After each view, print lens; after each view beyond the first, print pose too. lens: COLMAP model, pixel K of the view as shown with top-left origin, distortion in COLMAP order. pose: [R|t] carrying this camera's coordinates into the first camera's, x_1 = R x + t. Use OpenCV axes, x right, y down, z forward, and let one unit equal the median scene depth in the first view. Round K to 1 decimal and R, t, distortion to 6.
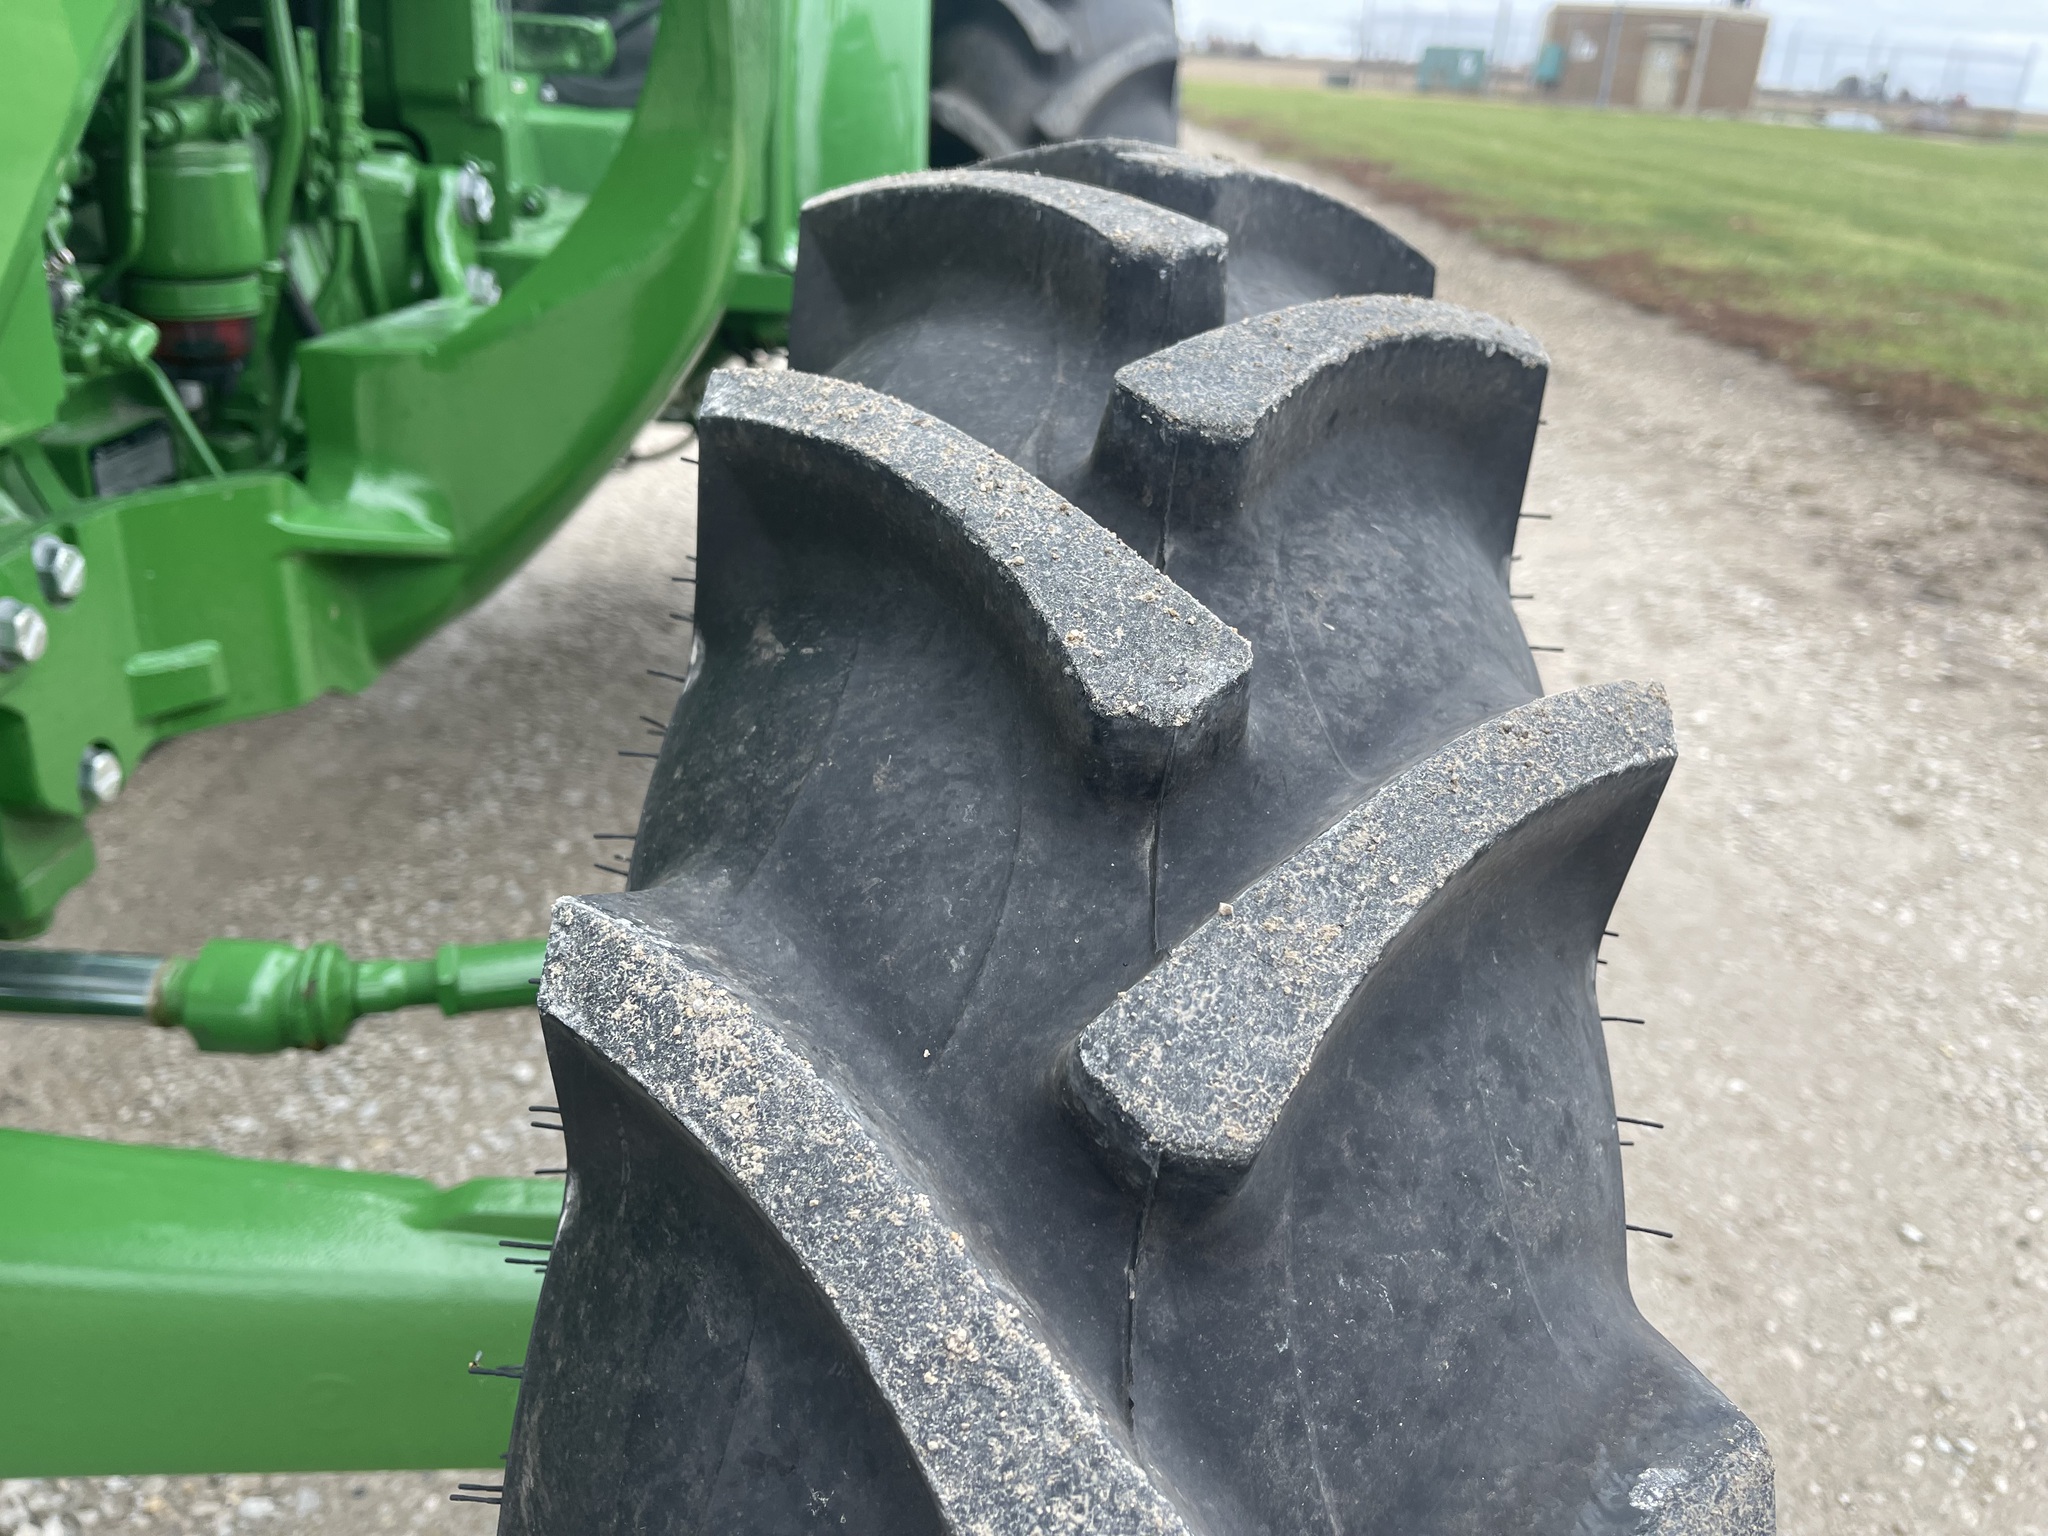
lens RADIAL K [[1541.1, 0, 1030.2], [0, 1541.1, 764.4], [0, 0, 1]] dist [0.075779, -0.101469]
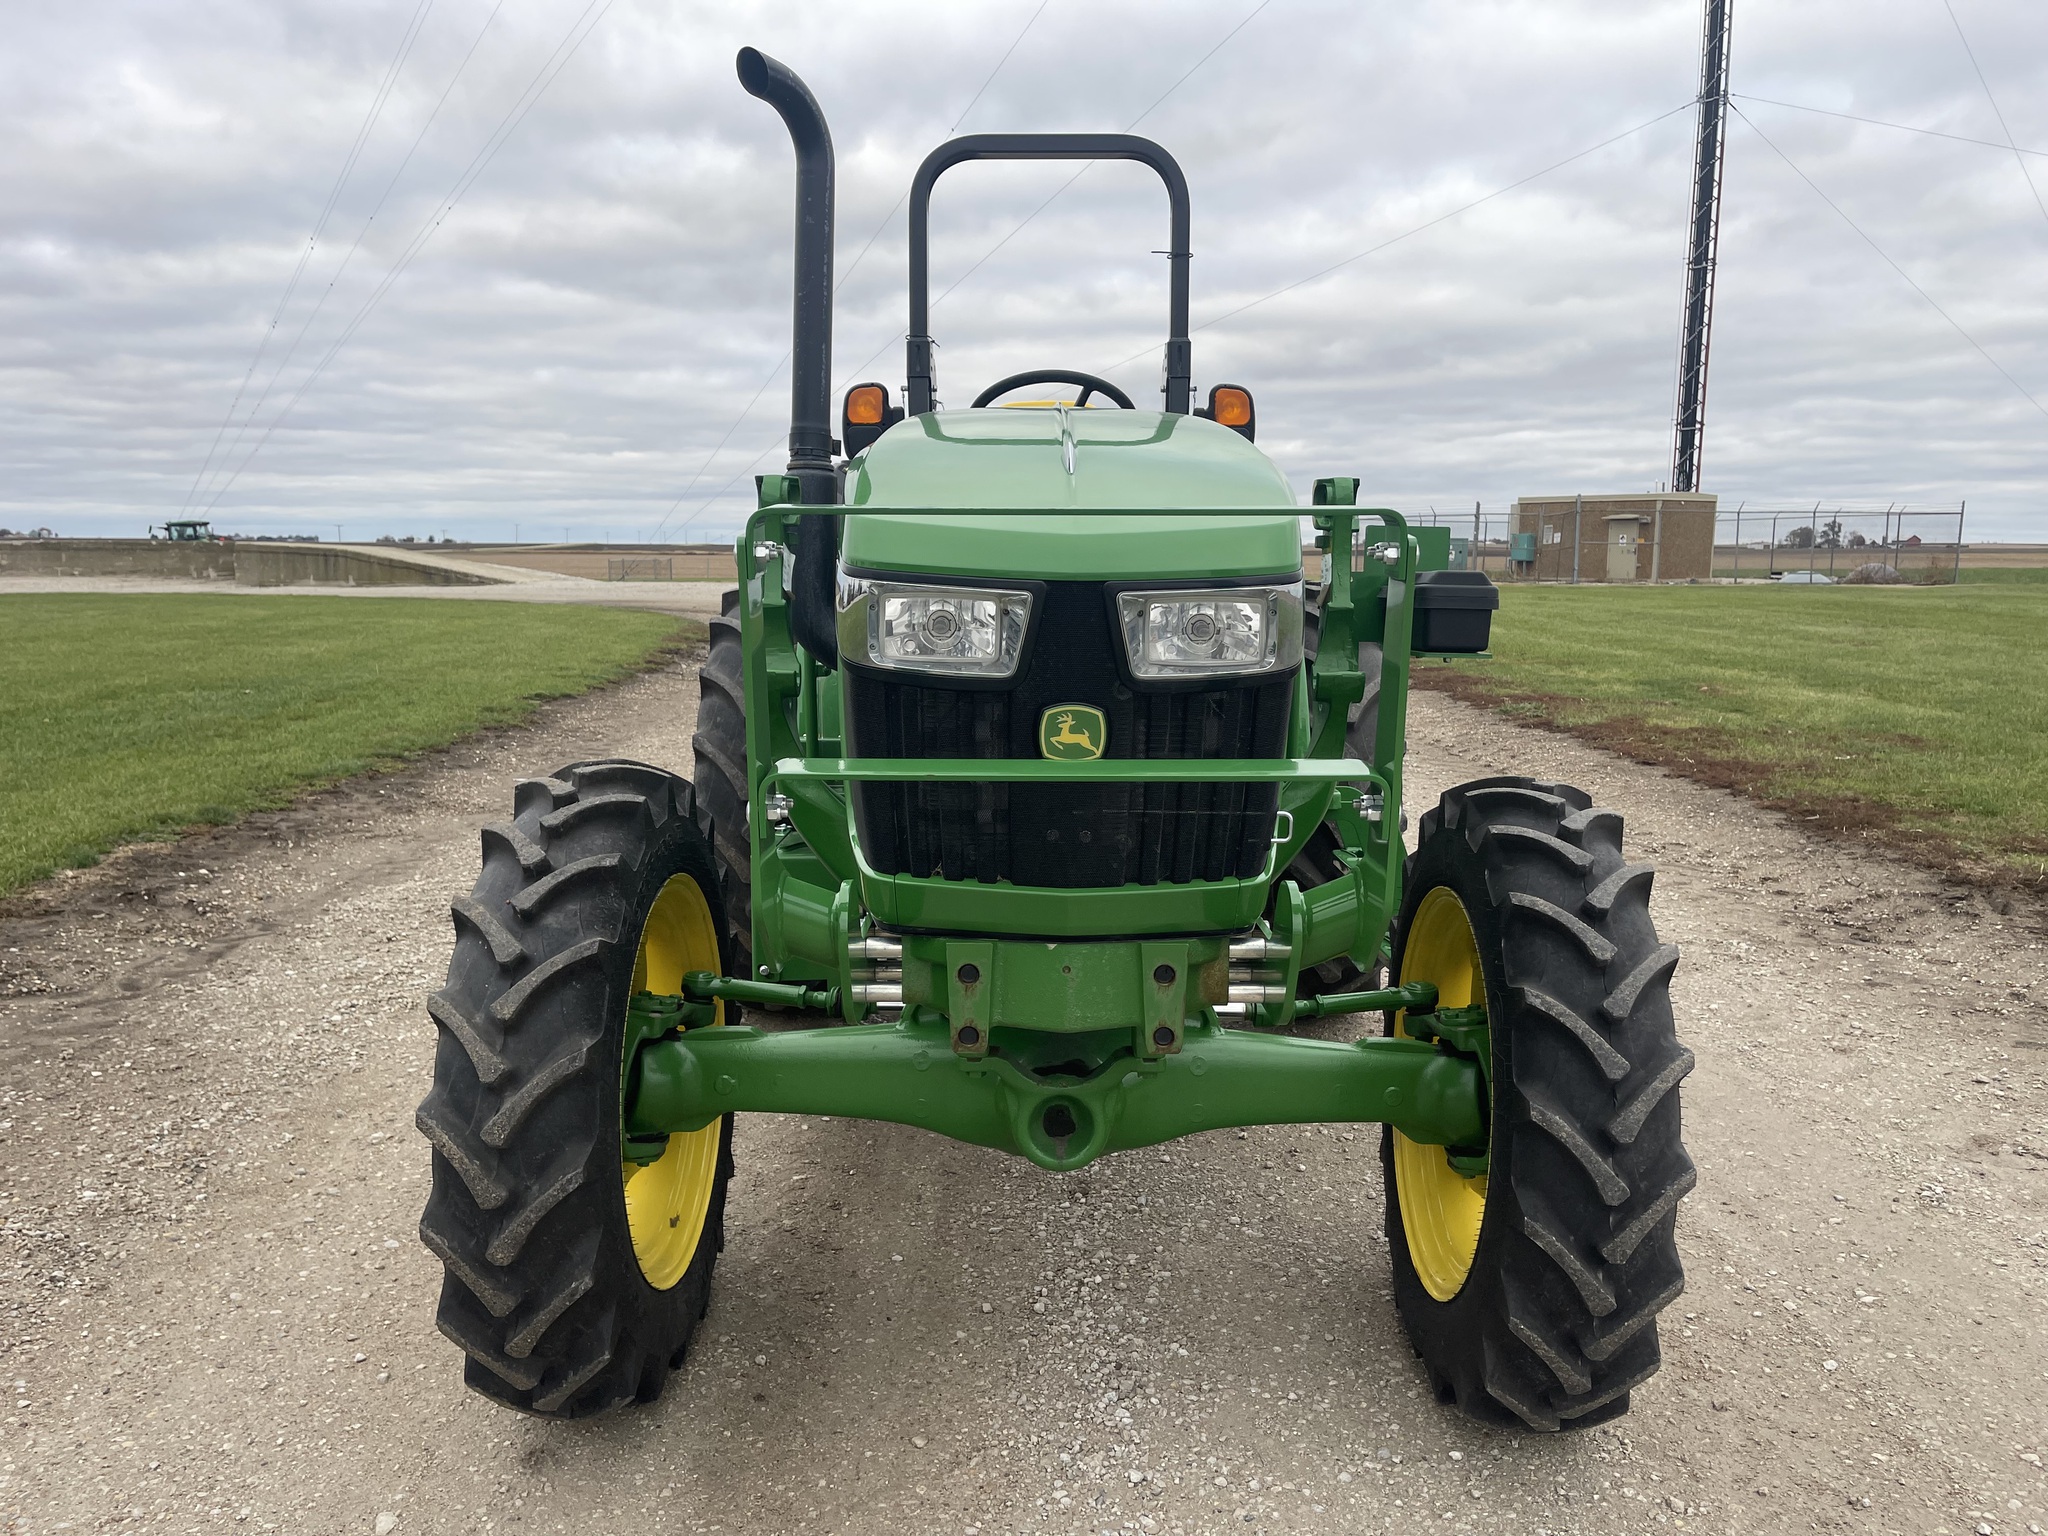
lens RADIAL K [[1541.1, 0, 1027.4], [0, 1541.1, 780.6], [0, 0, 1]] dist [0.075779, -0.101469]
pose [[0.998169, -0.058275, -0.016187, -0.158610], [0.051420, 0.958579, -0.280145, 0.099947], [0.031842, 0.278800, 0.959821, -0.415640]]
